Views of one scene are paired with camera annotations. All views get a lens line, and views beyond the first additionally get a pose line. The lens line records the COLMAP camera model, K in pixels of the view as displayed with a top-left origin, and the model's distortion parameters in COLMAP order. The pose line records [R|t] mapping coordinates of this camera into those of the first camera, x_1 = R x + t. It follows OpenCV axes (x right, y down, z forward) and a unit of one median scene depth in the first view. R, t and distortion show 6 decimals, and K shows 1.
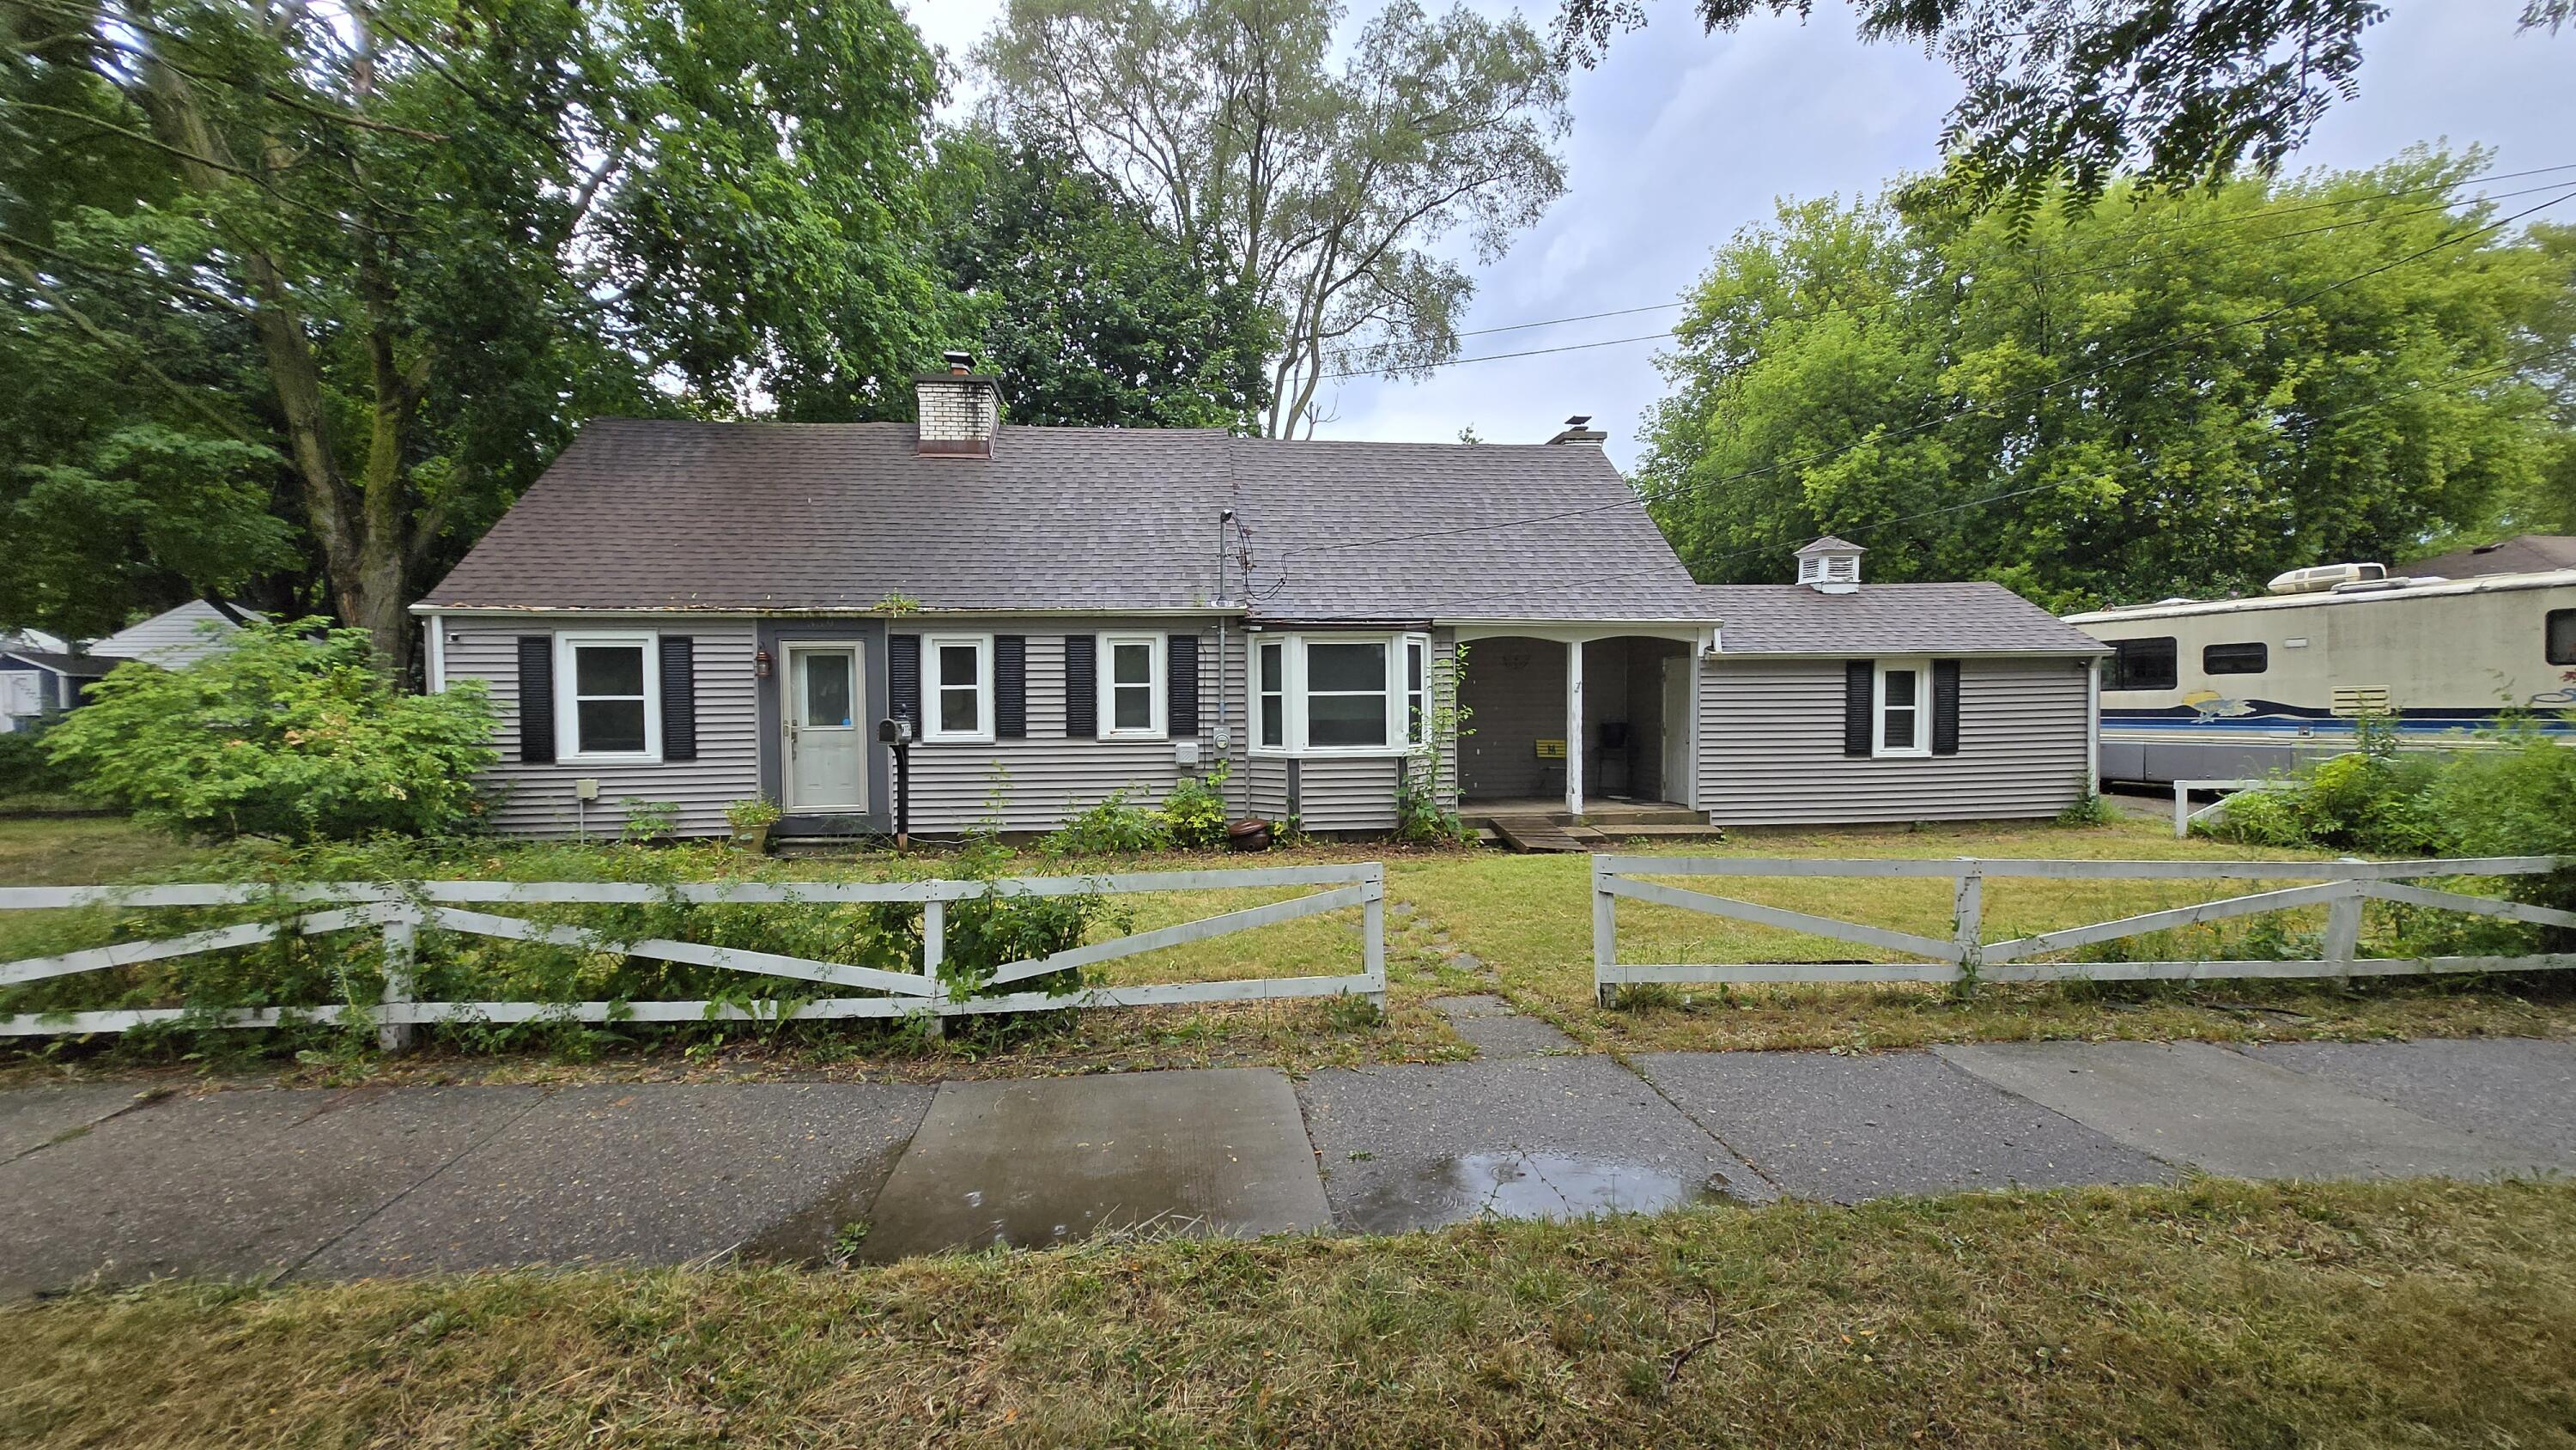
lens RADIAL K [[1033.9, 0, 1288.0], [0, 1033.9, 725.0], [0, 0, 1]] dist [0.000162, 0.000129]
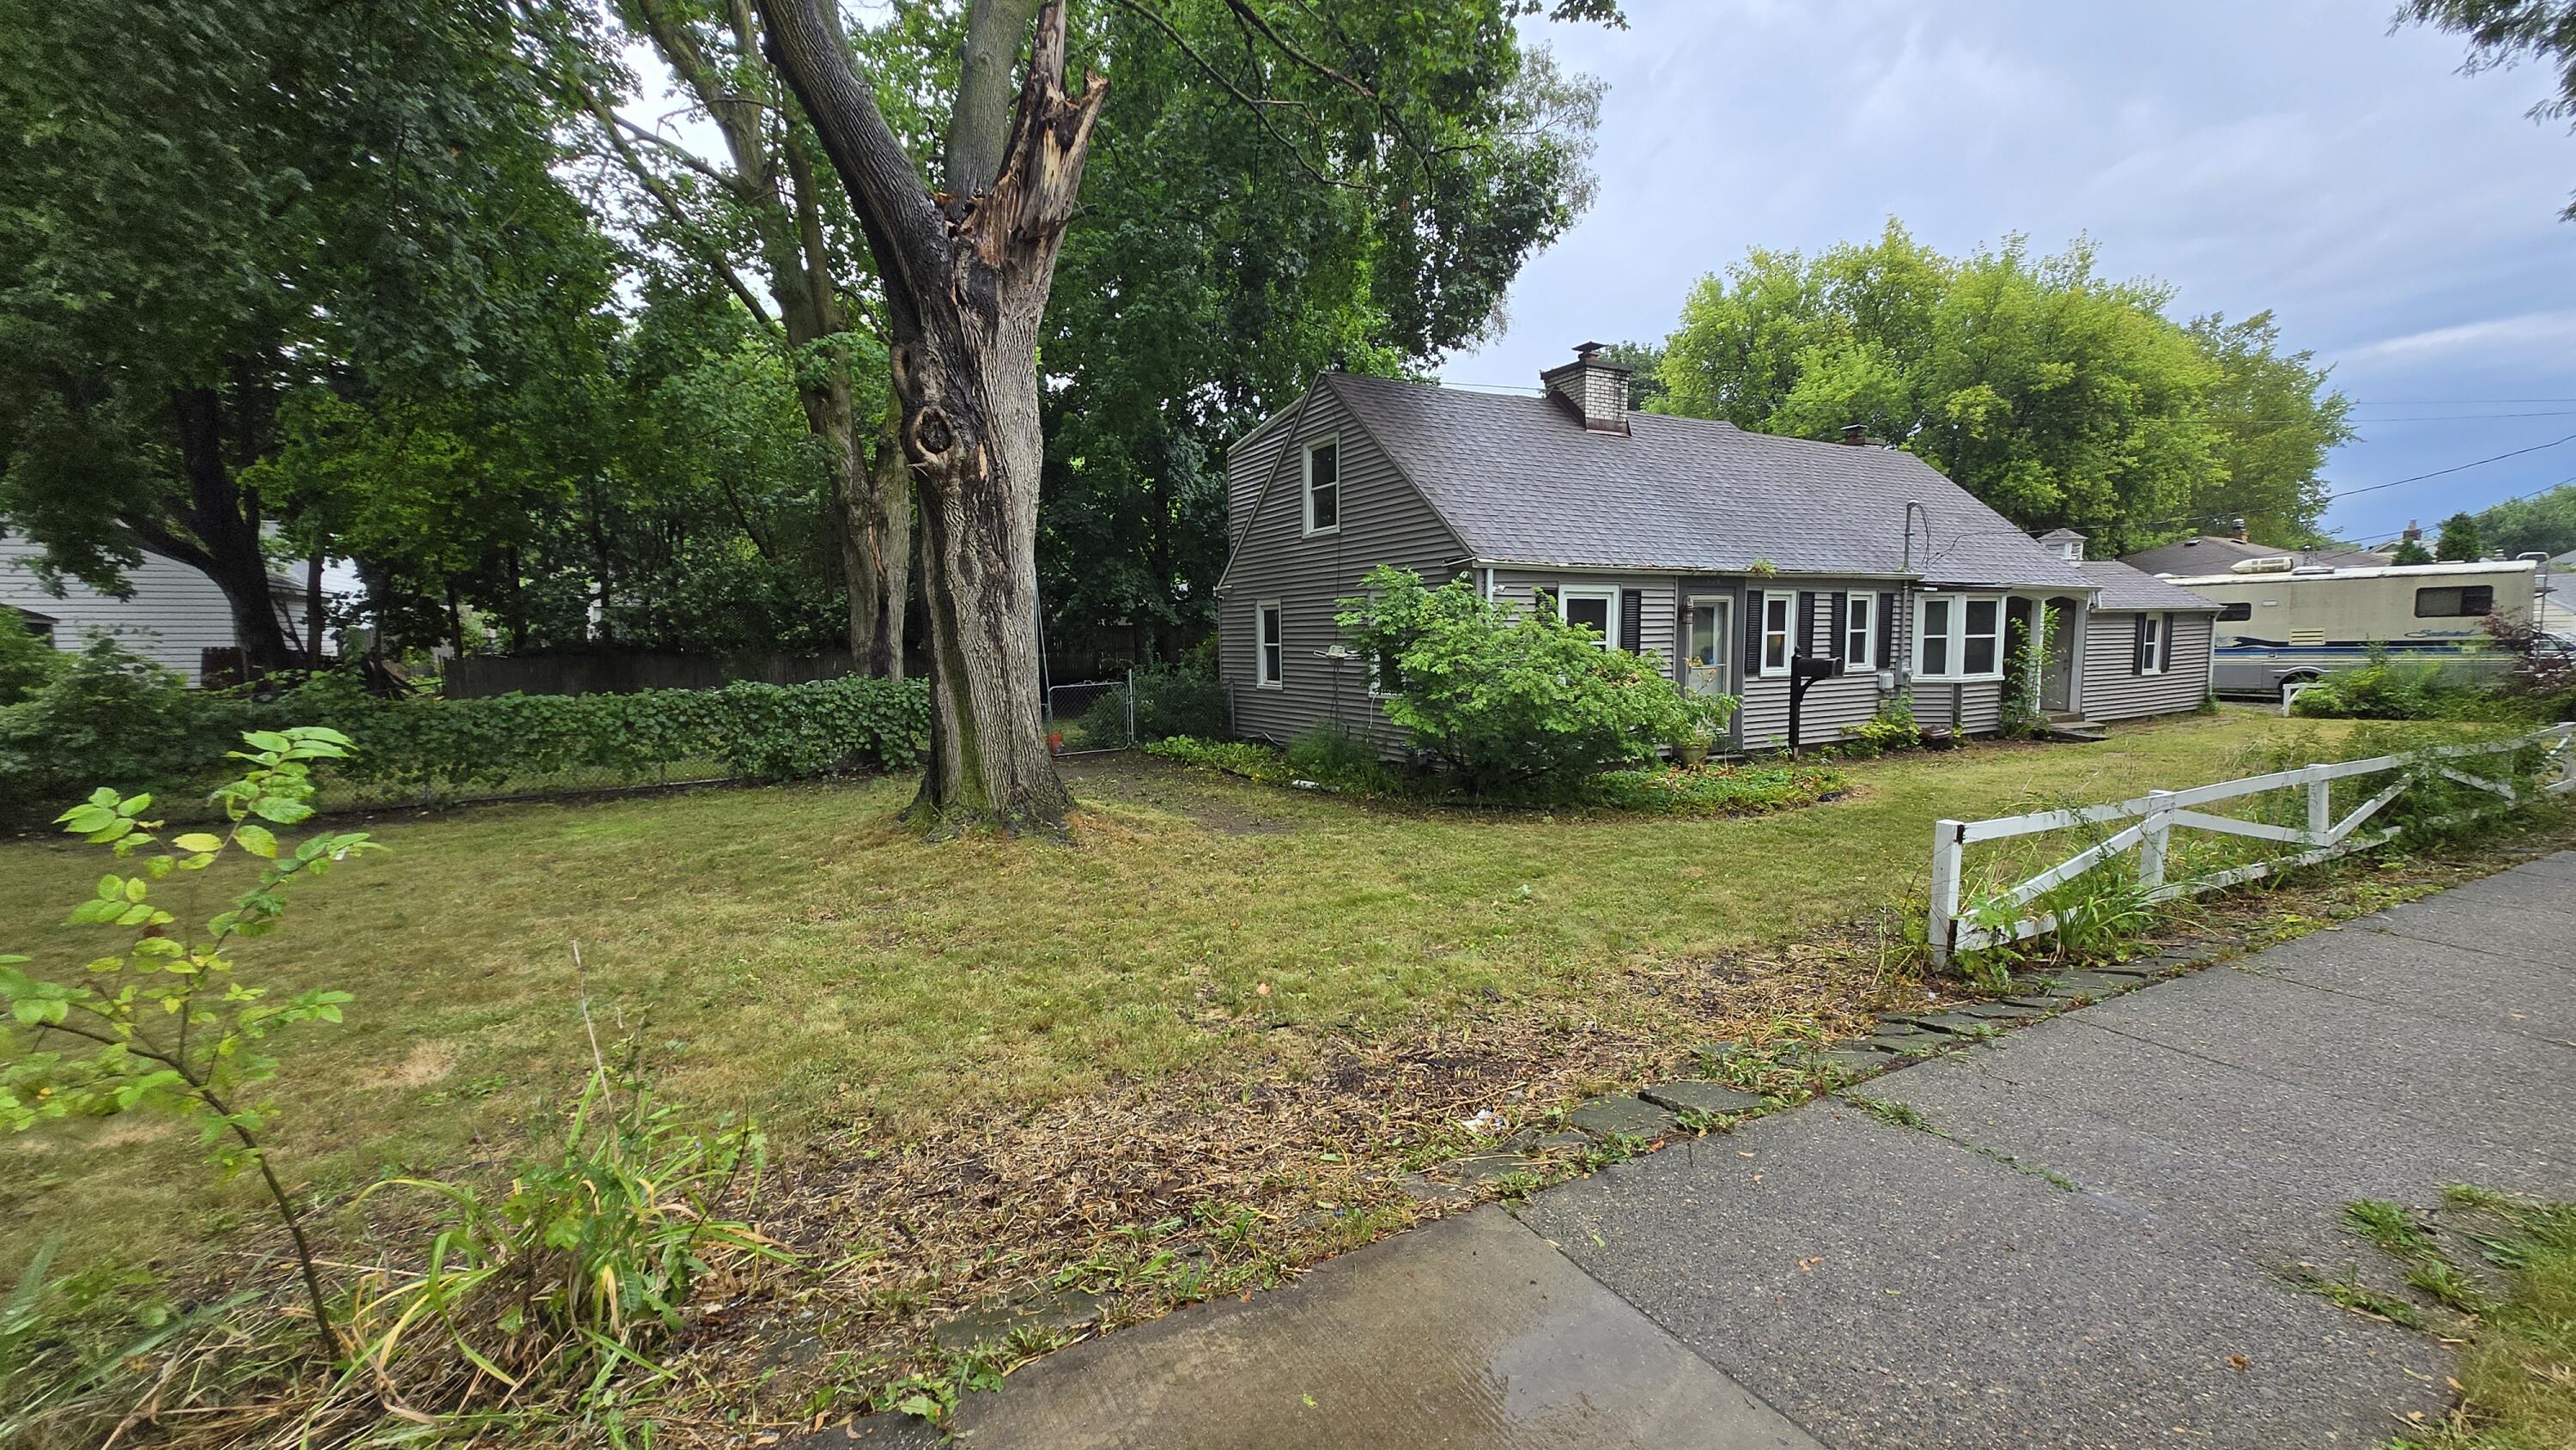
lens RADIAL K [[1030.2, 0, 1288.0], [0, 1030.2, 725.0], [0, 0, 1]] dist [-0.000439, -0.000038]
pose [[0.922718, -0.038306, 0.383568, -1.327656], [0.016071, 0.998008, 0.061008, -0.010103], [-0.385141, -0.050128, 0.921495, 0.061357]]
